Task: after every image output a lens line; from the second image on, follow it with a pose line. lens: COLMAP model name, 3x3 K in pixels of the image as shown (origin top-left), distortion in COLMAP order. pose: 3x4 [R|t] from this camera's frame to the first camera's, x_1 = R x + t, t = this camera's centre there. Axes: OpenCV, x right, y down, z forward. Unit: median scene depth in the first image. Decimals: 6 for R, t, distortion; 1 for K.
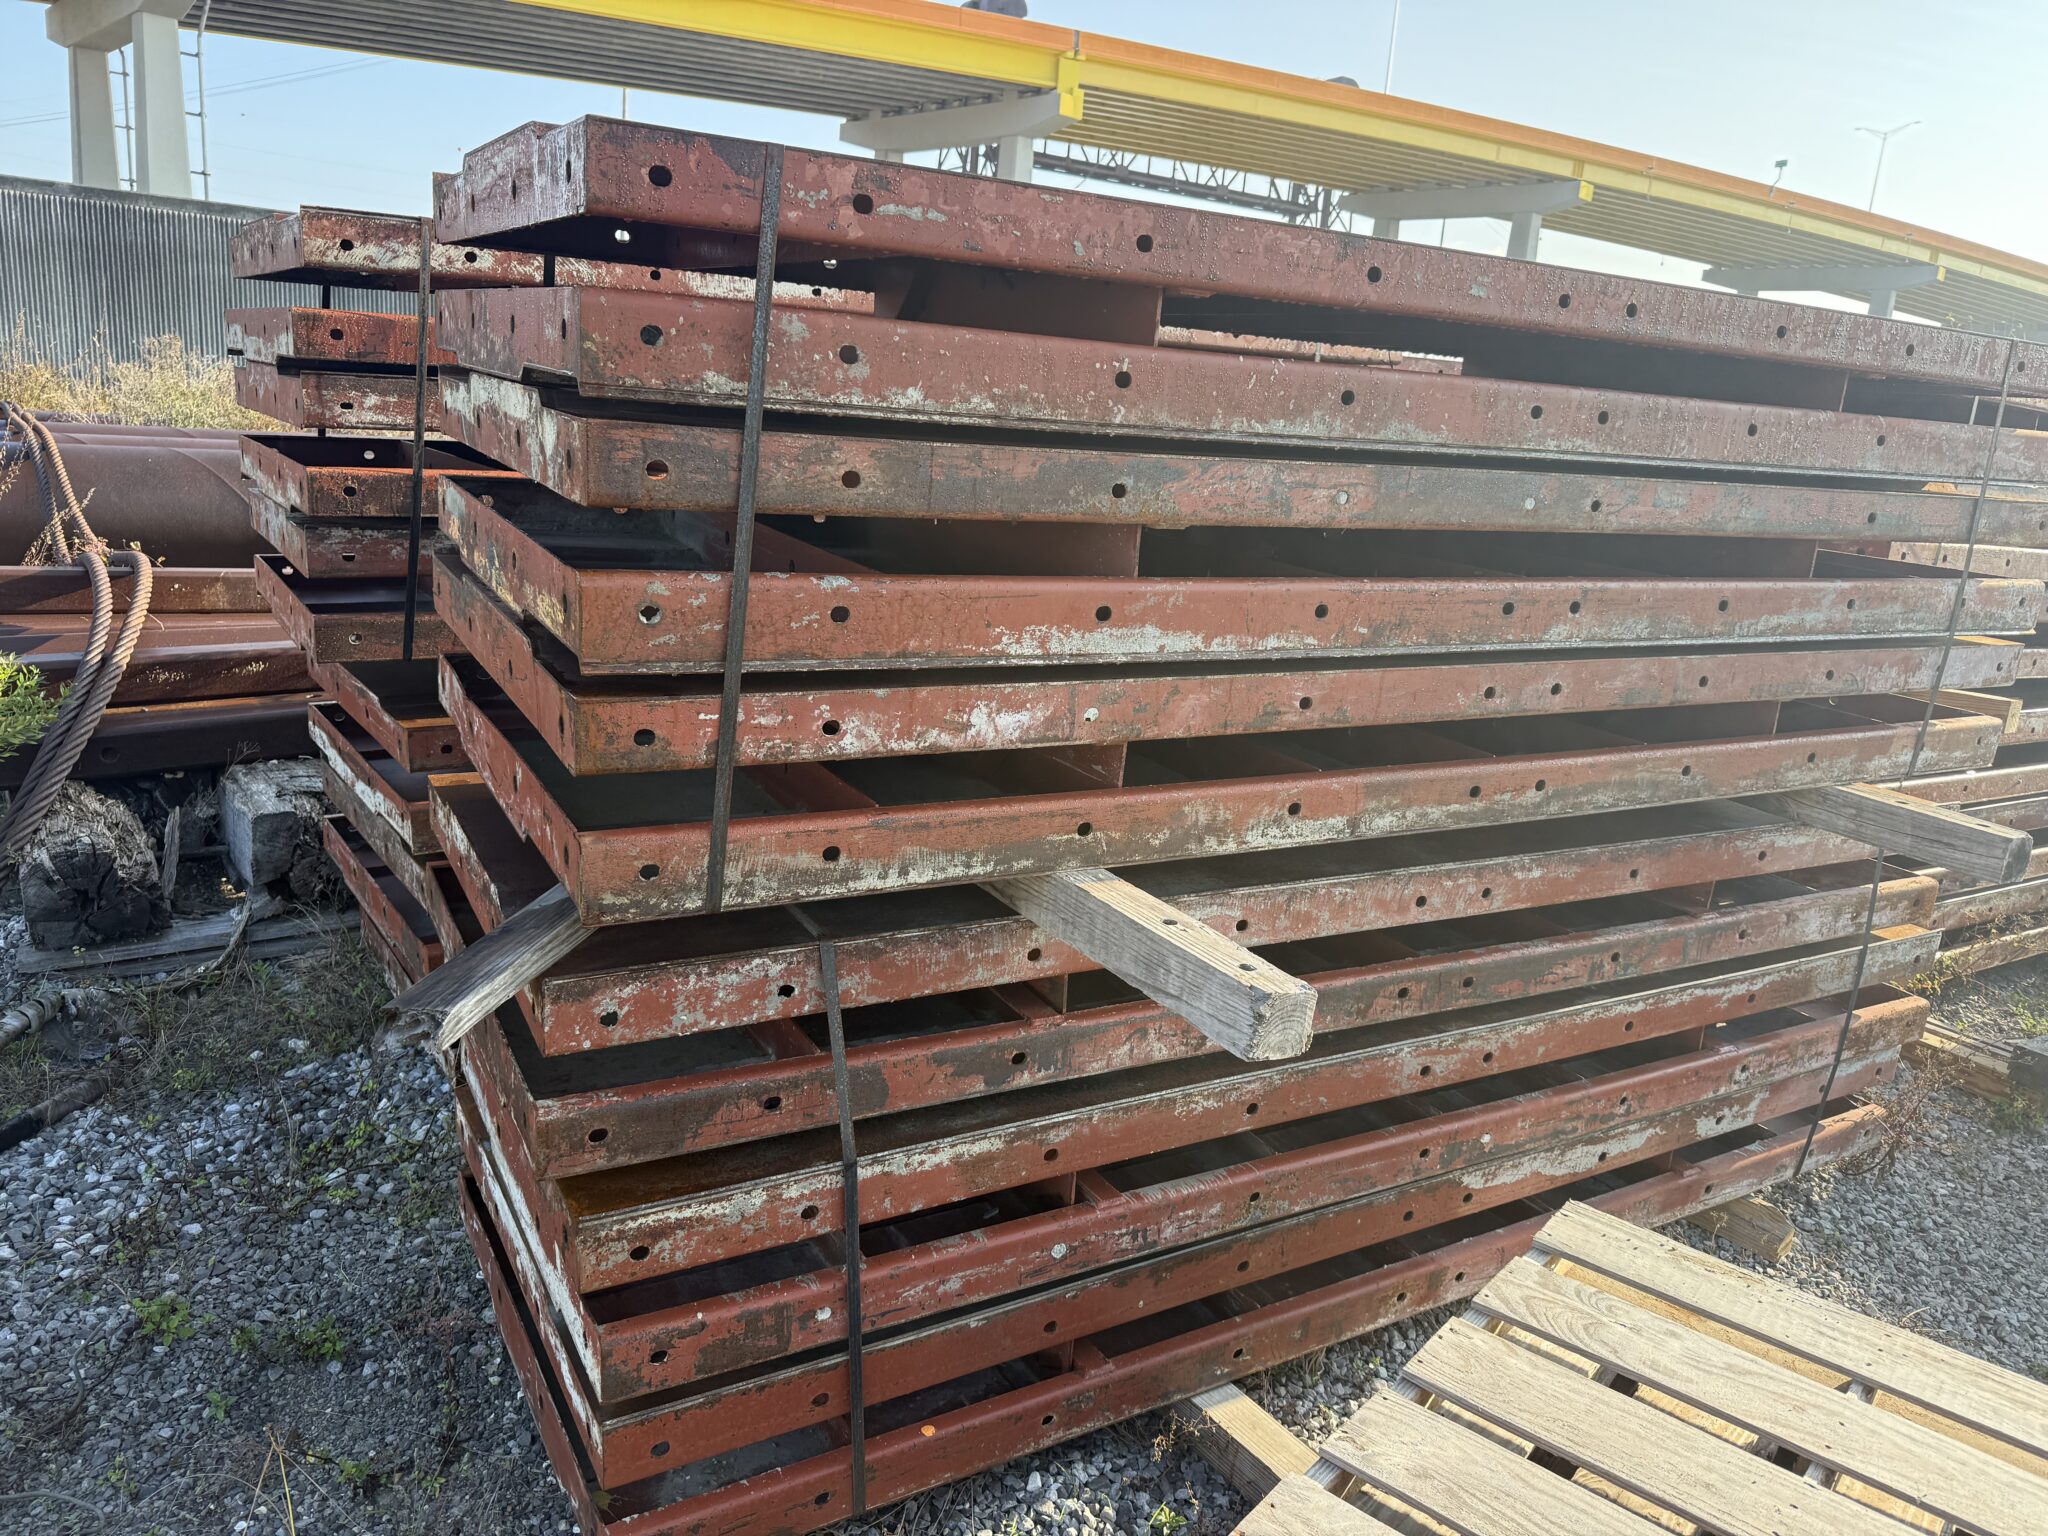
lens RADIAL K [[1402.2, 0, 1031.9], [0, 1402.2, 758.9], [0, 0, 1]] dist [0.174868, -0.333981]
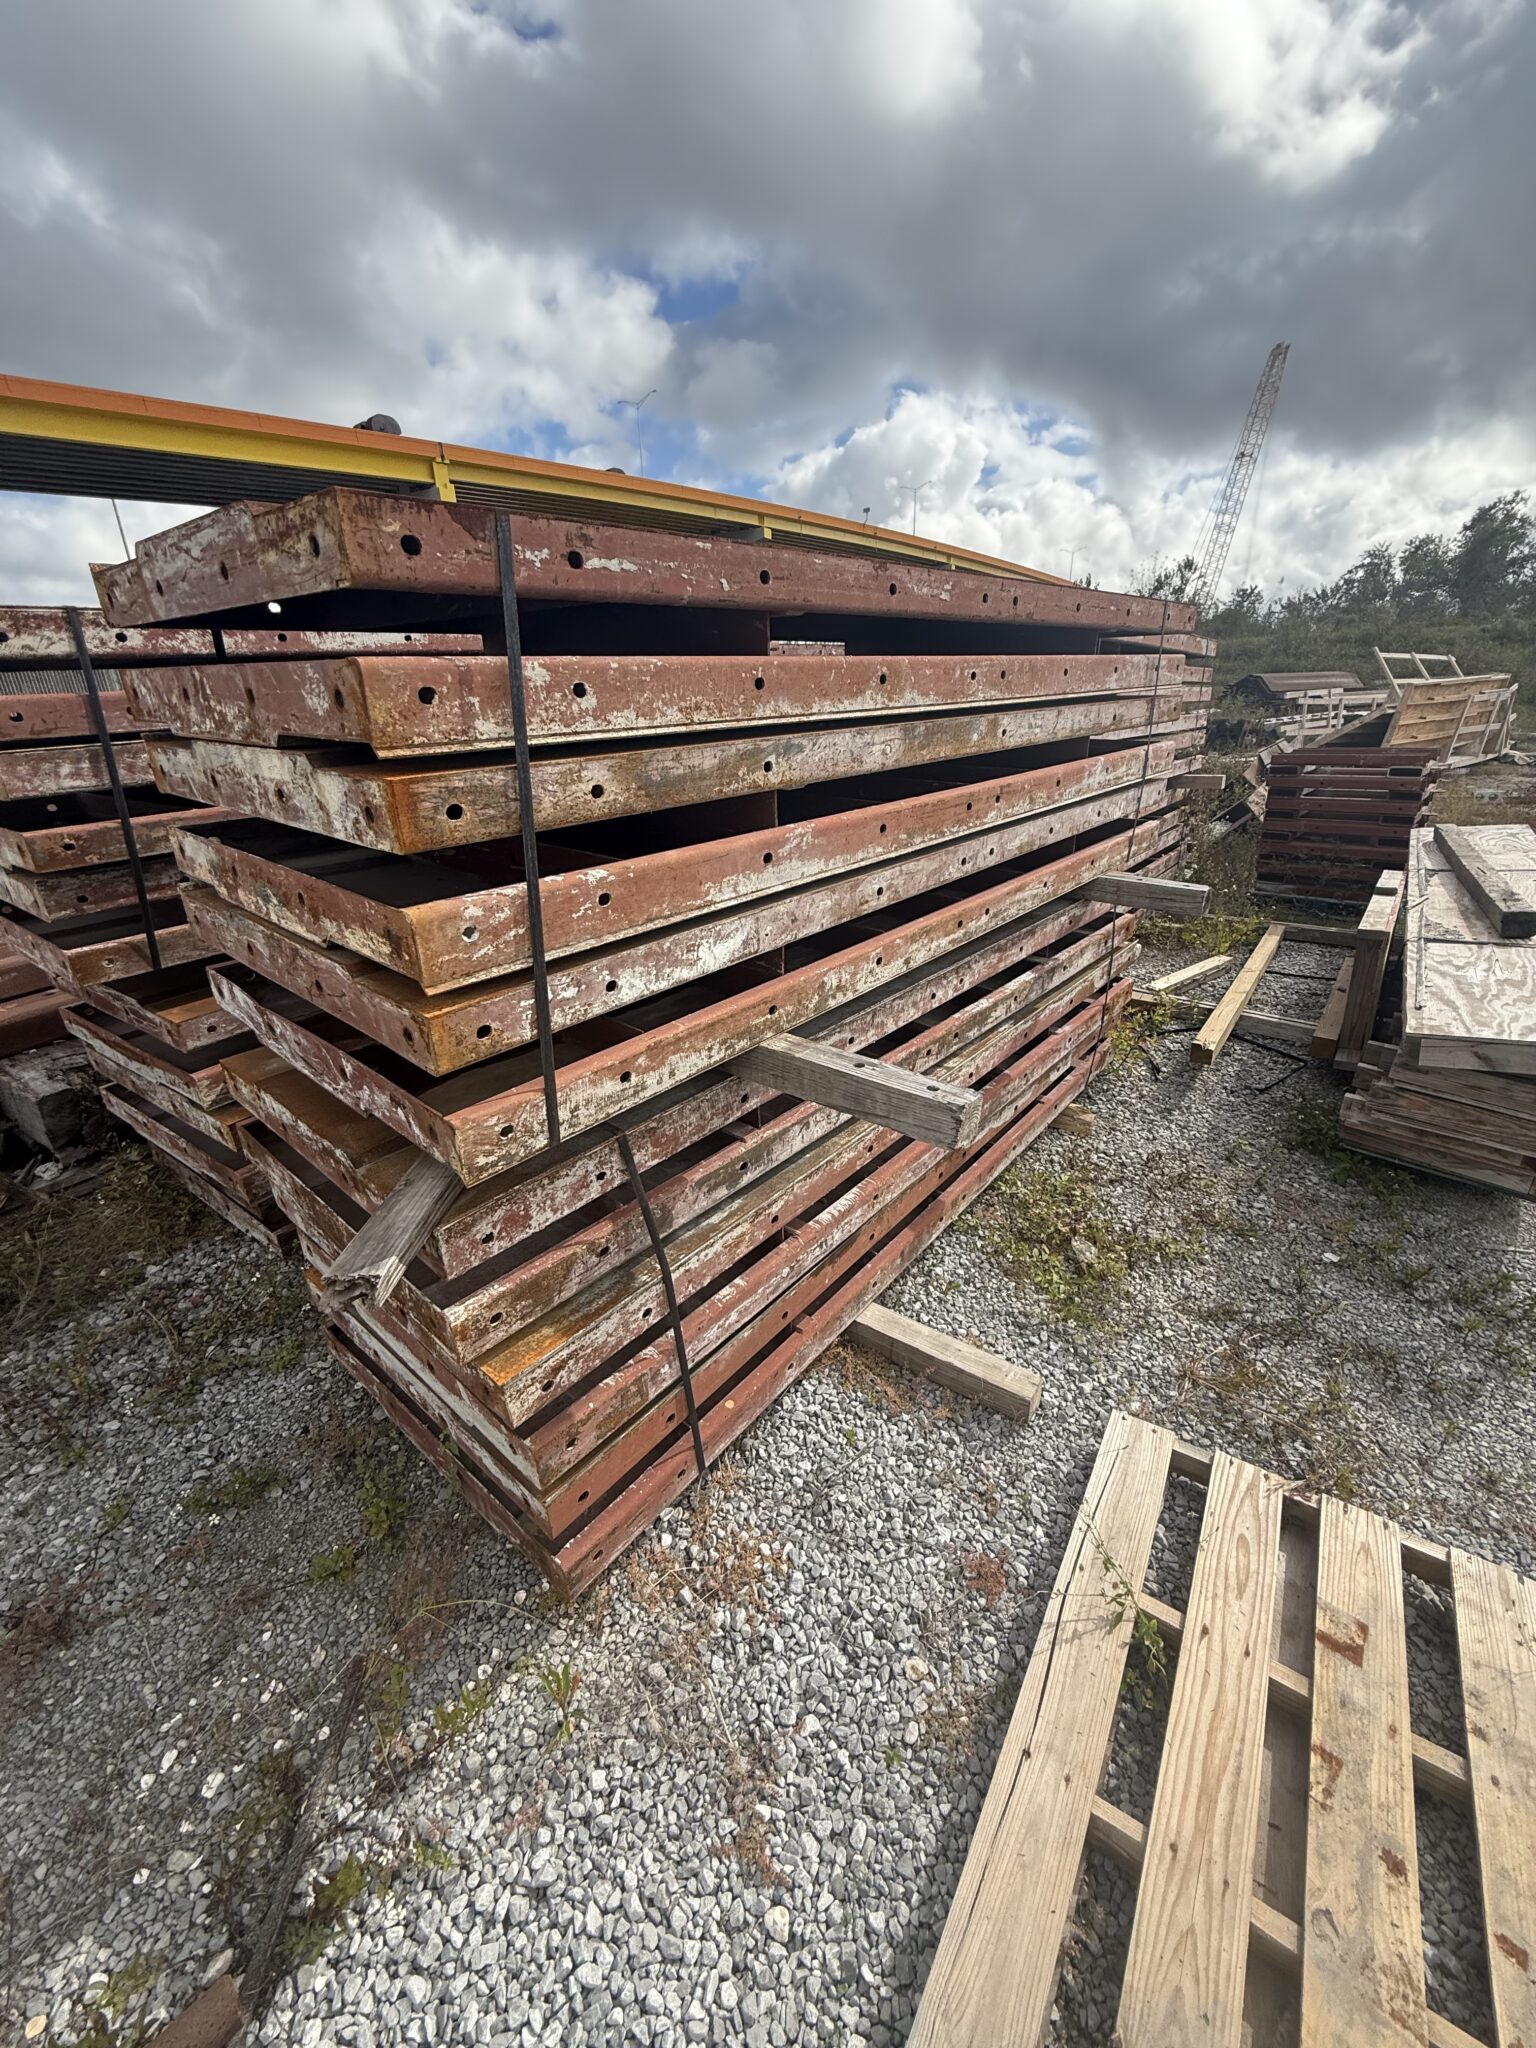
lens RADIAL K [[815.1, 0, 772.3], [0, 815.1, 1014.9], [0, 0, 1]] dist [0.000523, -0.000126]
pose [[0.940163, -0.218095, 0.261779, -0.184809], [0.177782, 0.969422, 0.169159, -0.087459], [-0.290667, -0.112498, 0.950188, 0.218472]]
